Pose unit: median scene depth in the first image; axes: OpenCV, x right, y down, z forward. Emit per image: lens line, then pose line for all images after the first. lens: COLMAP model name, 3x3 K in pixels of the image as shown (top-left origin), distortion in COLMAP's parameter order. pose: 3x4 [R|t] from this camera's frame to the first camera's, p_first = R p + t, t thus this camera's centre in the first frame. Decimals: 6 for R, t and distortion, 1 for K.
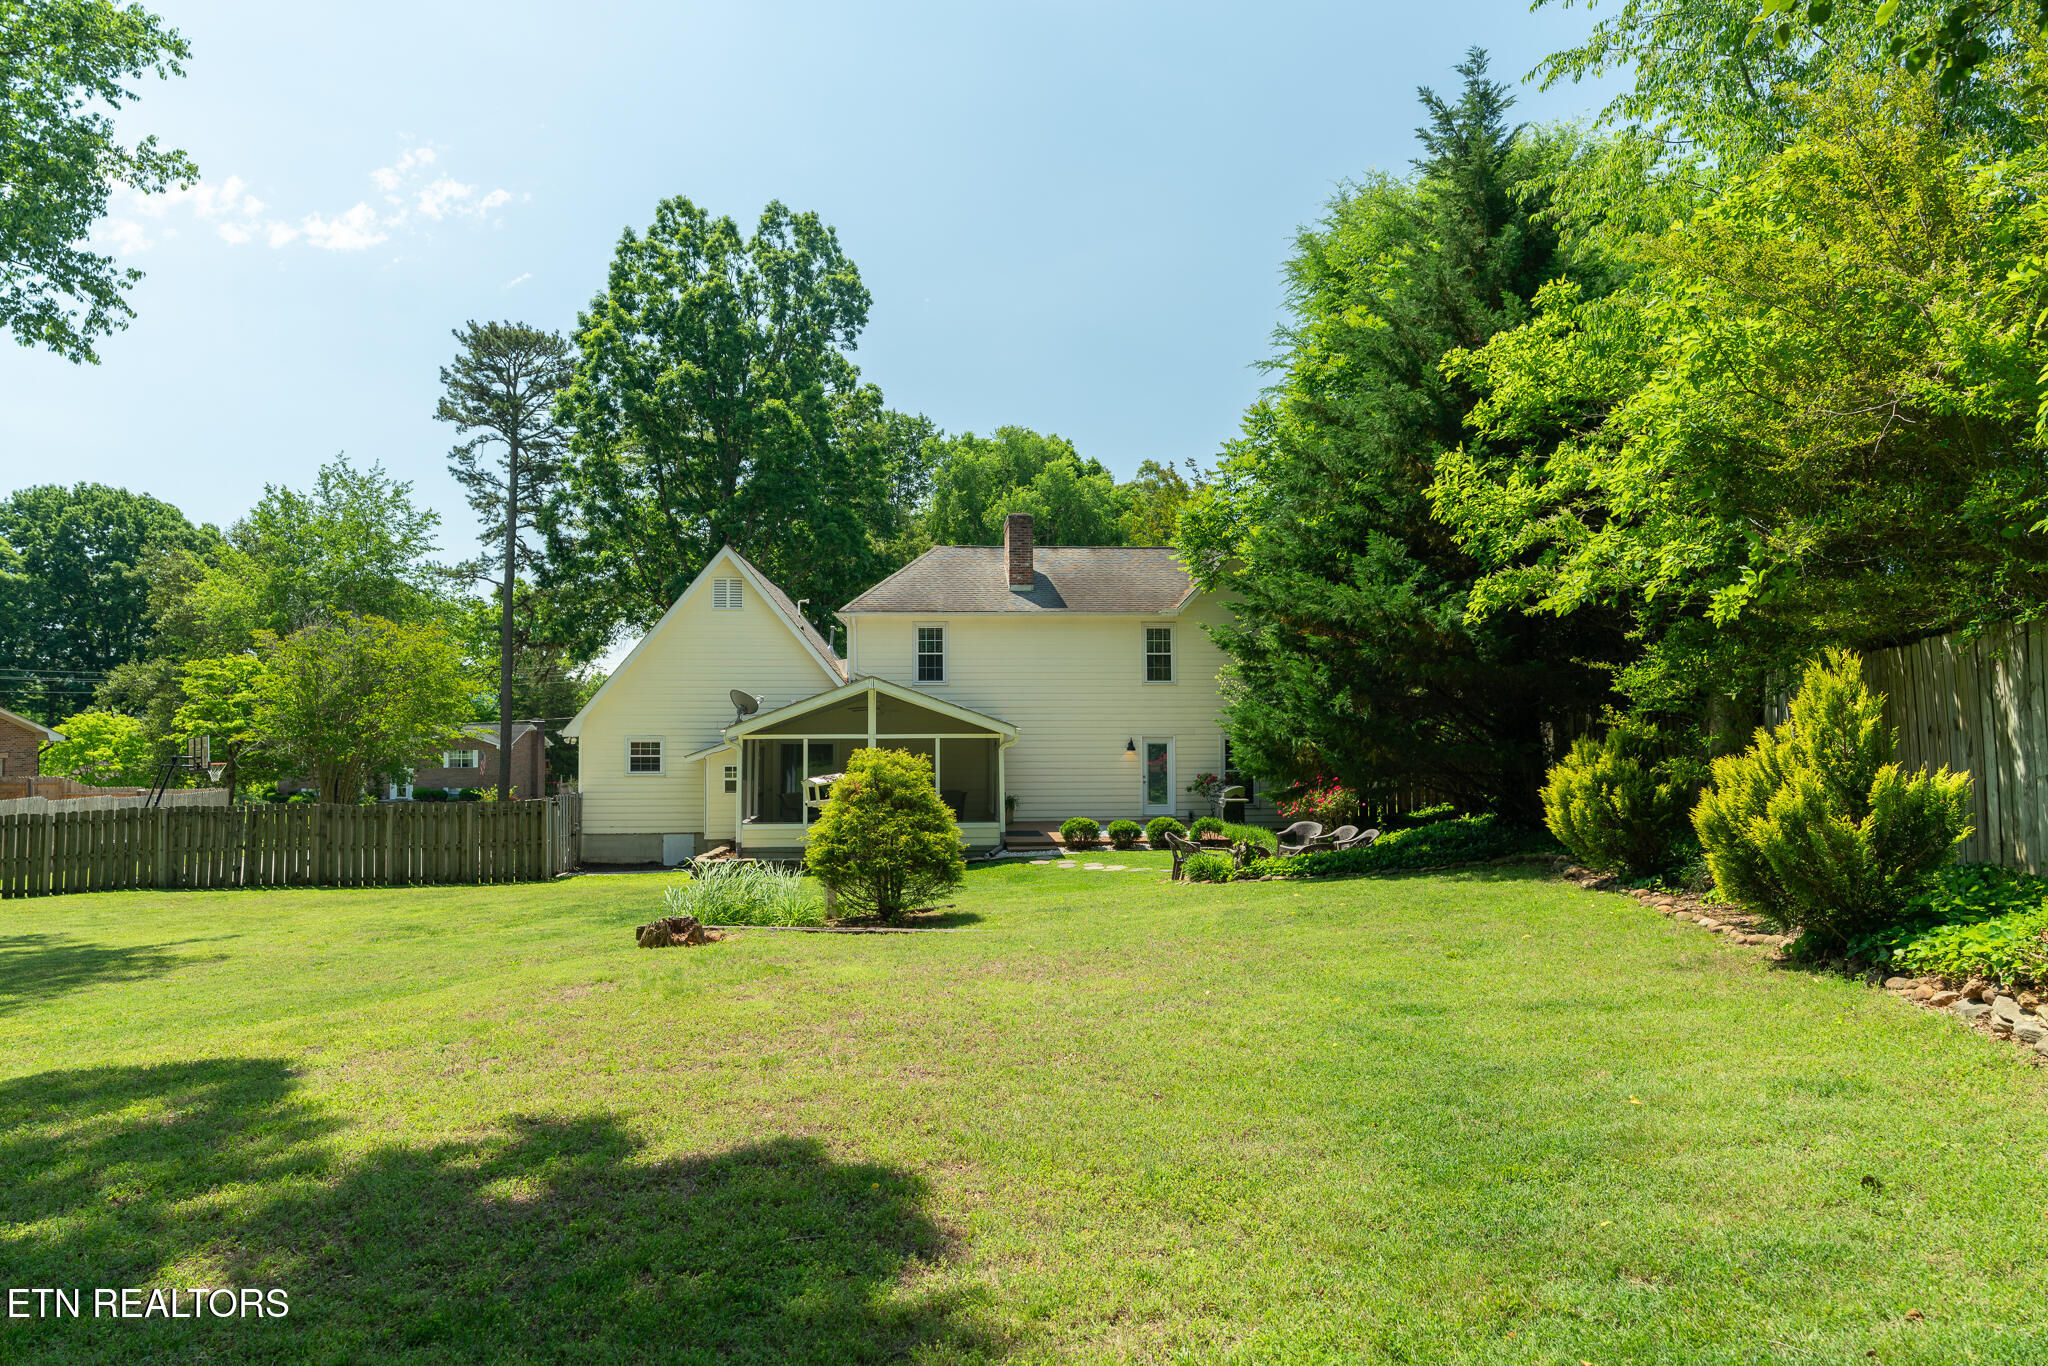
lens RADIAL K [[1208.7, 0, 1024.0], [0, 1208.7, 683.0], [0, 0, 1]] dist [-0.001362, -0.017245]
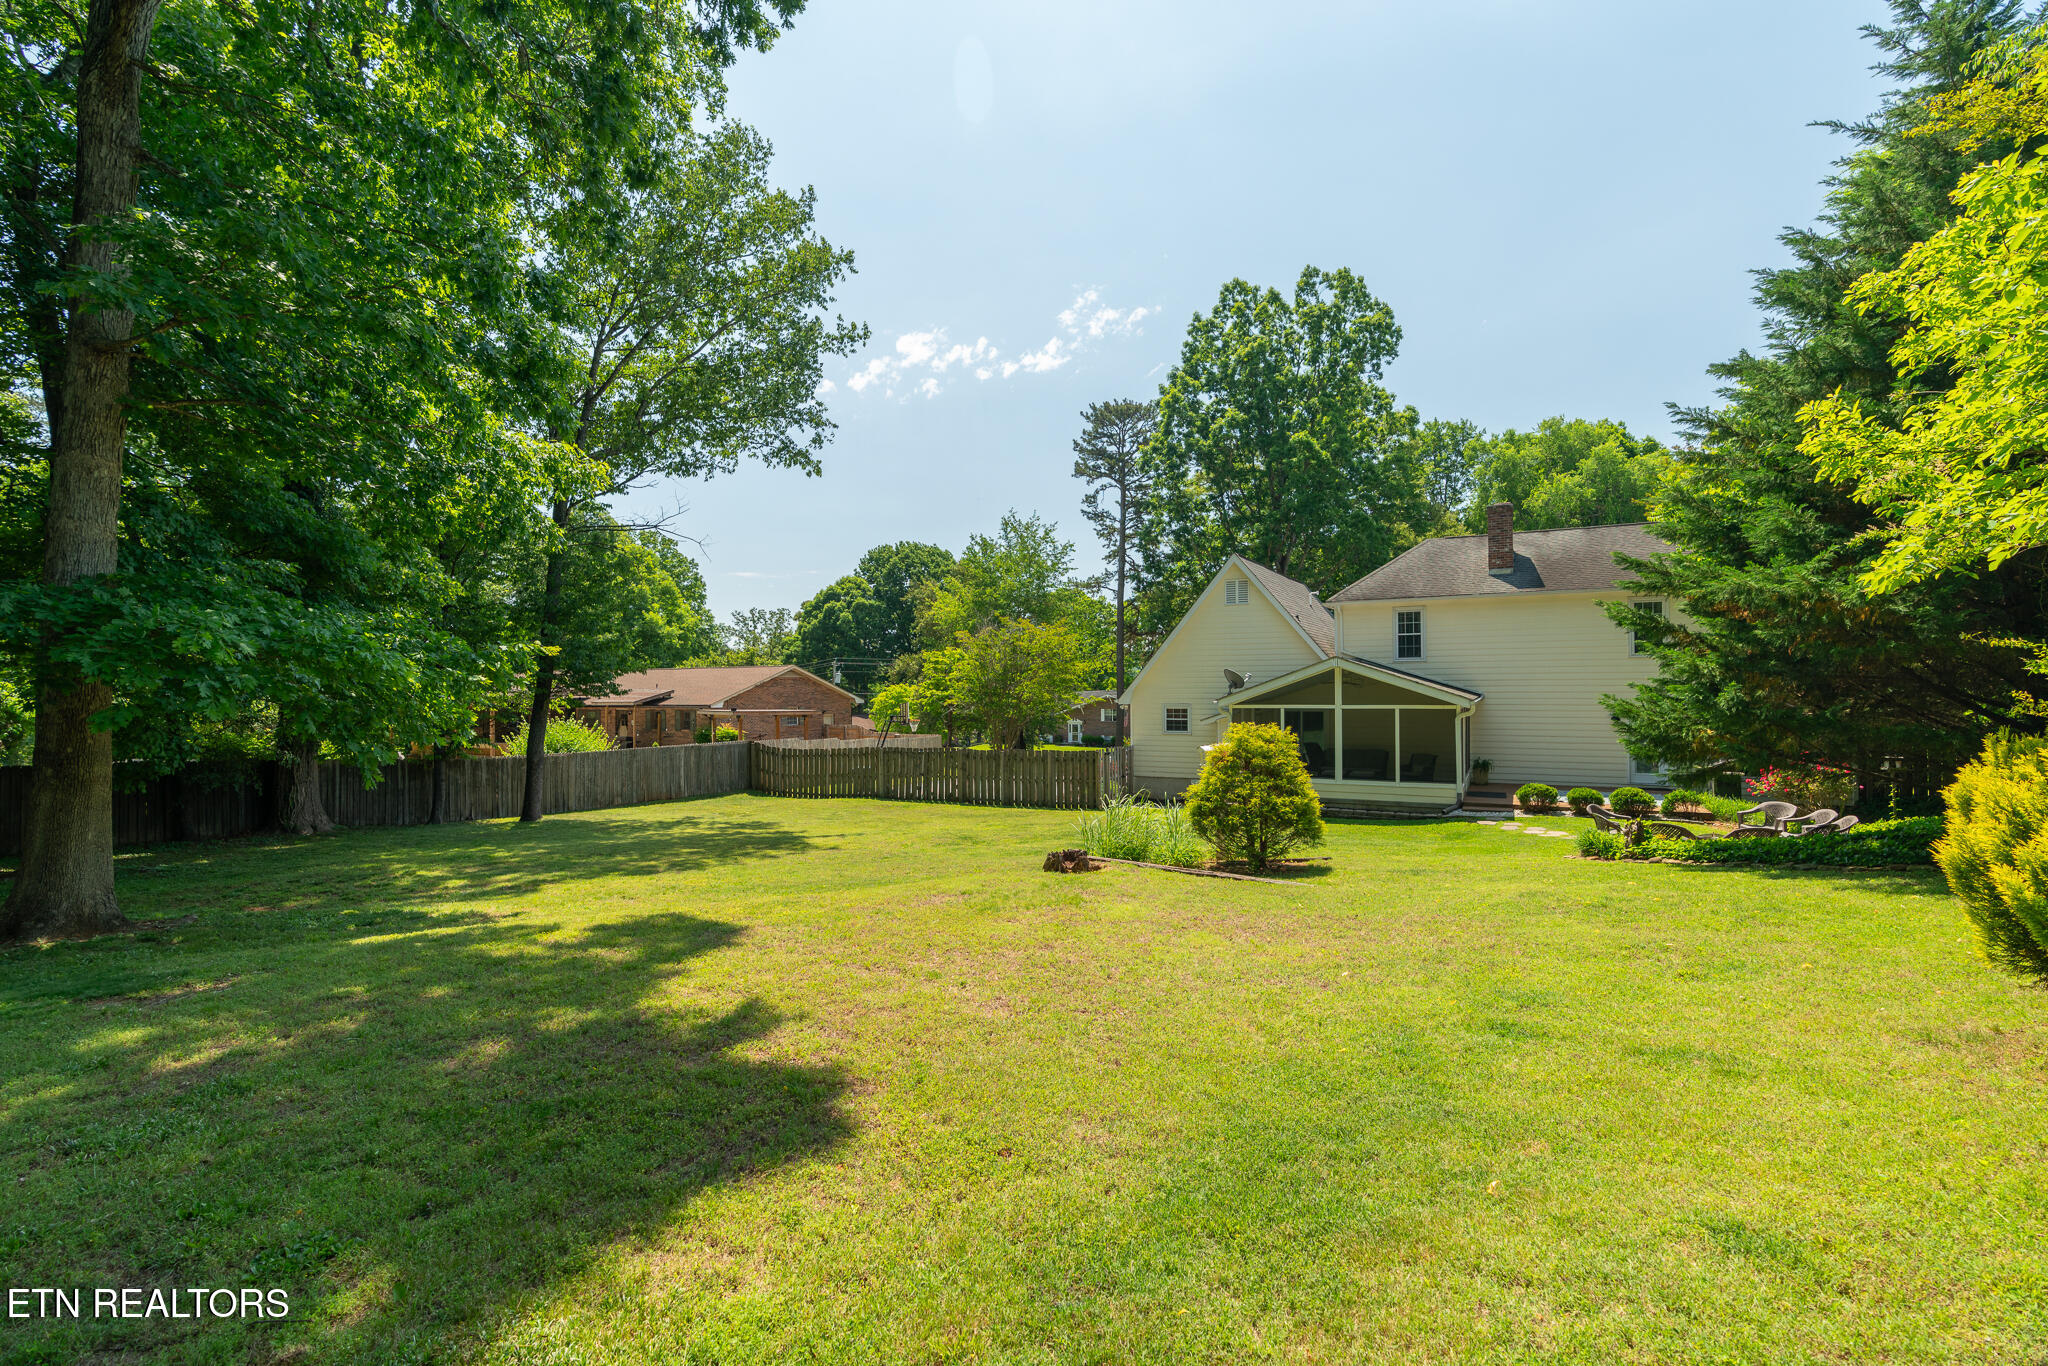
lens RADIAL K [[942.2, 0, 1024.0], [0, 942.2, 683.0], [0, 0, 1]] dist [-0.008817, 0.000368]
pose [[0.846038, -0.005351, -0.533096, 0.058776], [0.020662, 0.999527, 0.022759, -0.003556], [0.532722, -0.030269, 0.845748, 0.029038]]
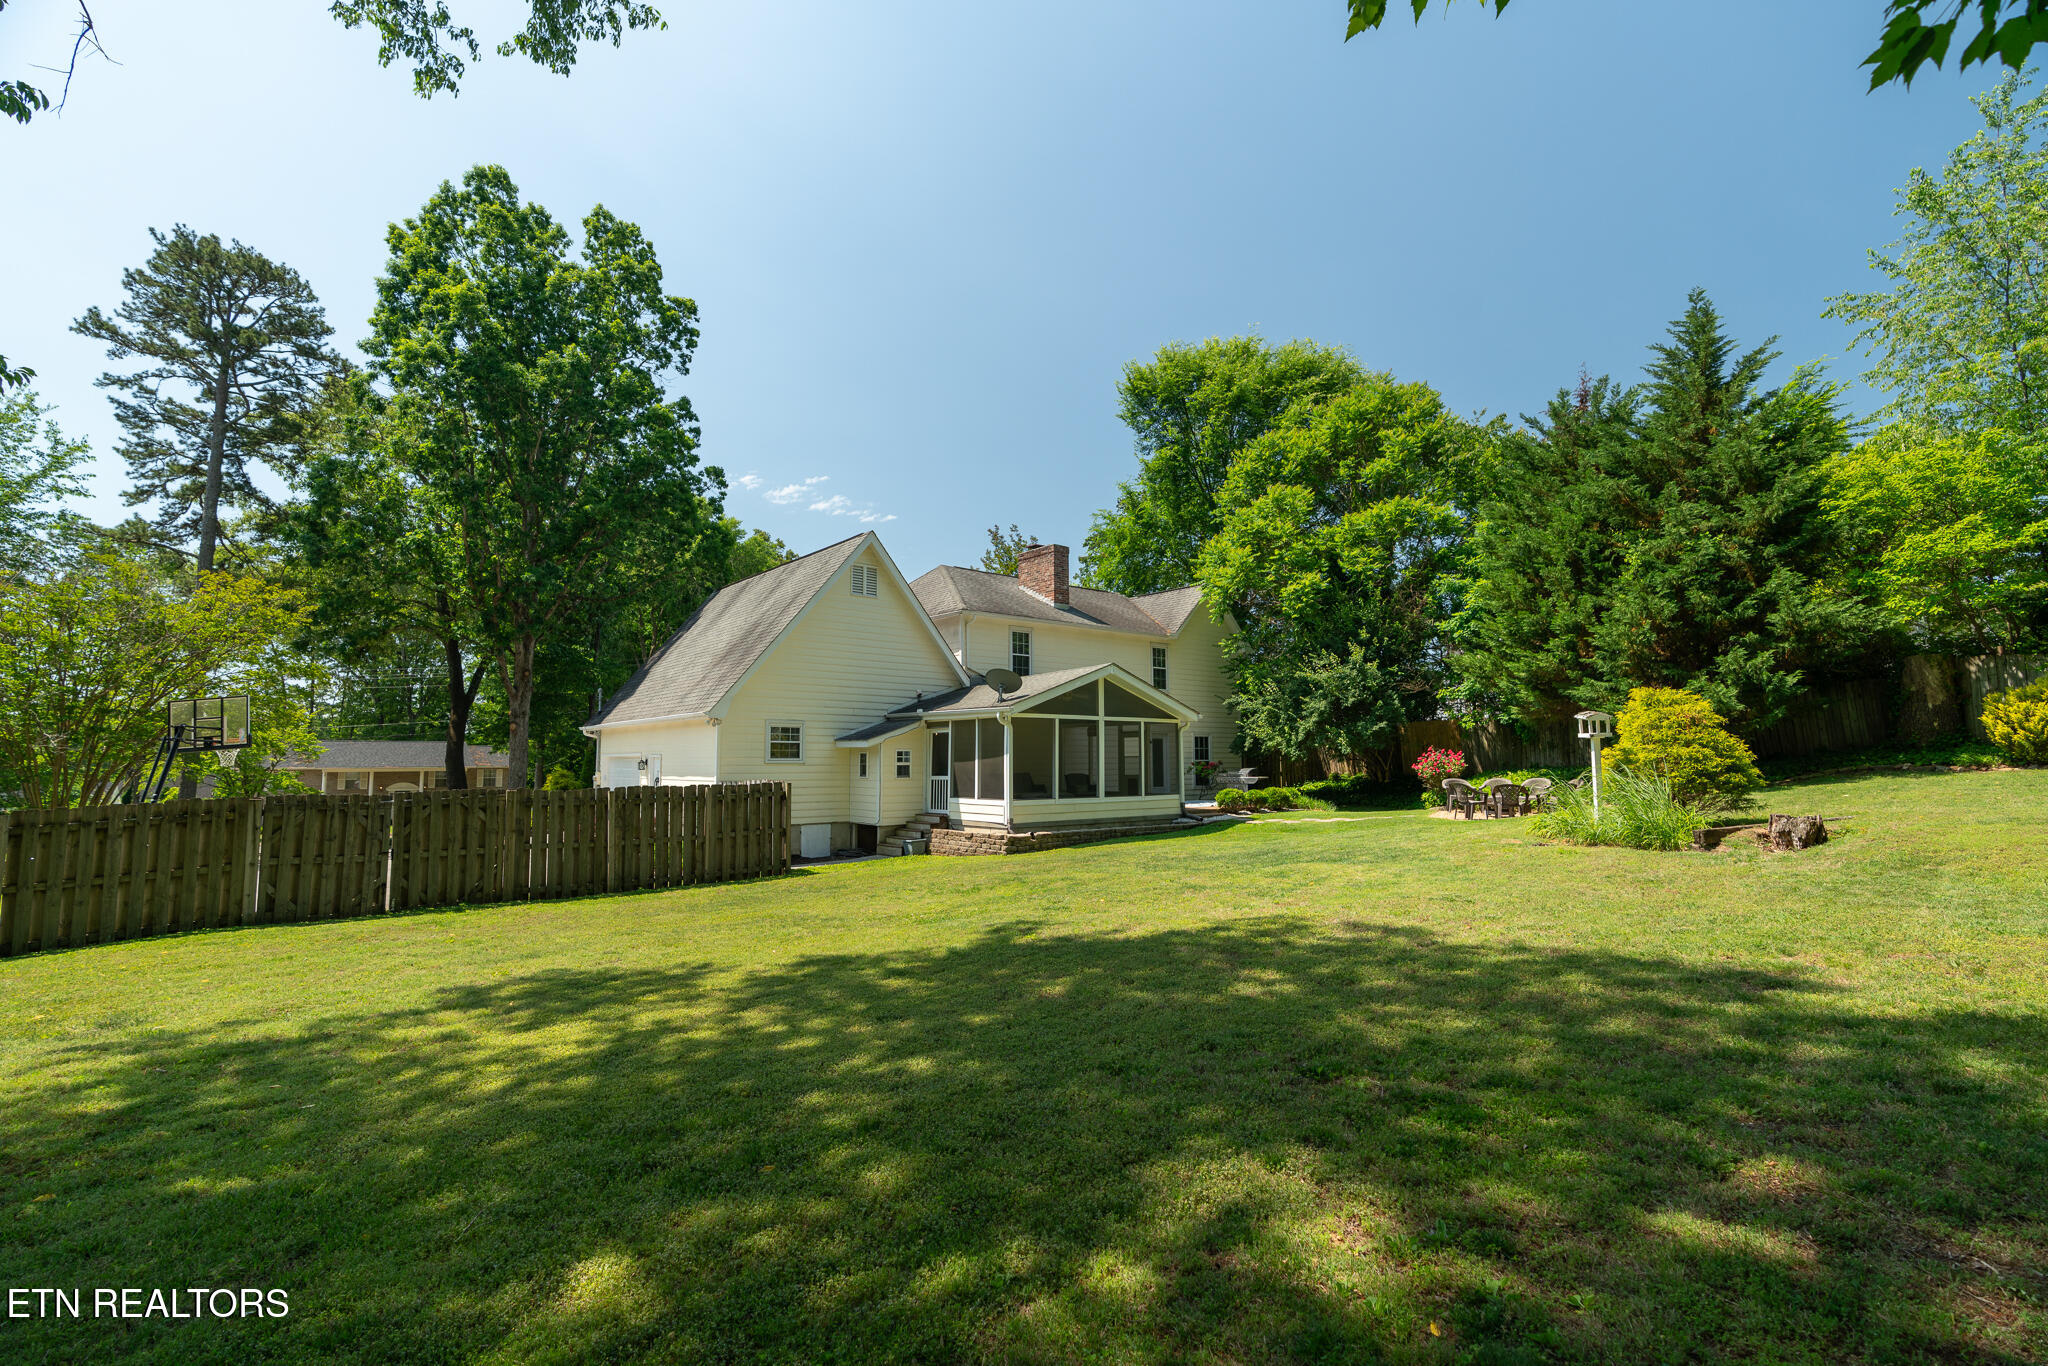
lens RADIAL K [[940.0, 0, 1019.6], [0, 940.0, 721.7], [0, 0, 1]] dist [-0.003296, 0.000238]
pose [[0.819317, 0.029221, 0.572596, -0.374235], [-0.018056, 0.999520, -0.025172, 0.038412], [-0.573057, 0.010285, 0.819451, 0.190455]]
